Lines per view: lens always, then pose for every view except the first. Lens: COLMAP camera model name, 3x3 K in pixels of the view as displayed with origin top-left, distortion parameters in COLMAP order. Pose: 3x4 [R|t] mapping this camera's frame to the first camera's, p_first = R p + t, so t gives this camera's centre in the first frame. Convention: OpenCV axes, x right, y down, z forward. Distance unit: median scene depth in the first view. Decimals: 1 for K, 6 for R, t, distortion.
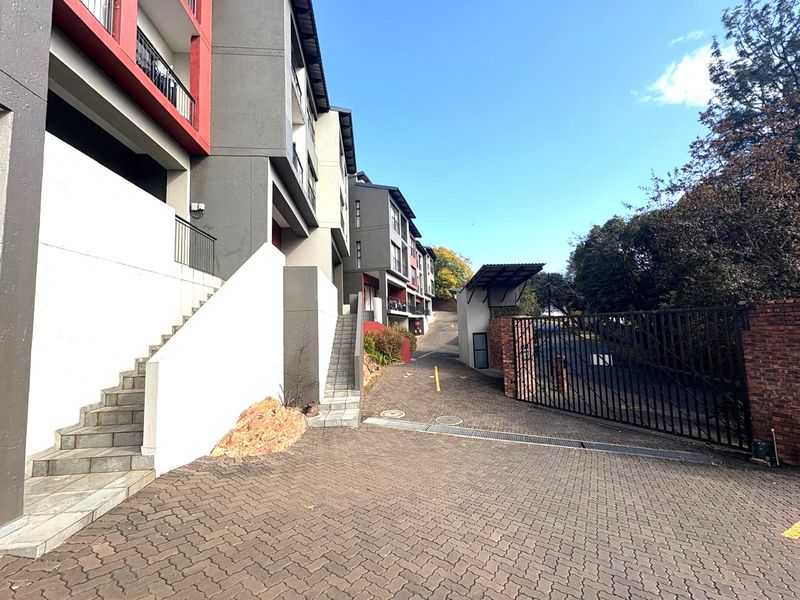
lens RADIAL K [[303.6, 0, 400.0], [0, 303.6, 300.0], [0, 0, 1]] dist [0.002039, 0.000130]
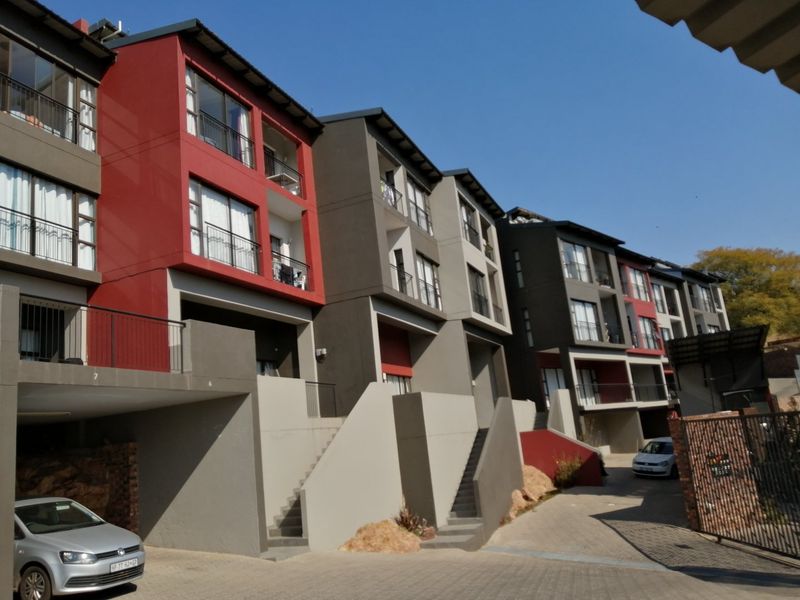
lens RADIAL K [[588.0, 0, 400.9], [0, 588.0, 315.6], [0, 0, 1]] dist [-0.001683, -0.005167]
pose [[0.867144, -0.163149, -0.470578, 0.671433], [0.120686, 0.985498, -0.119282, -0.145004], [0.483215, 0.046643, 0.874259, -0.810418]]
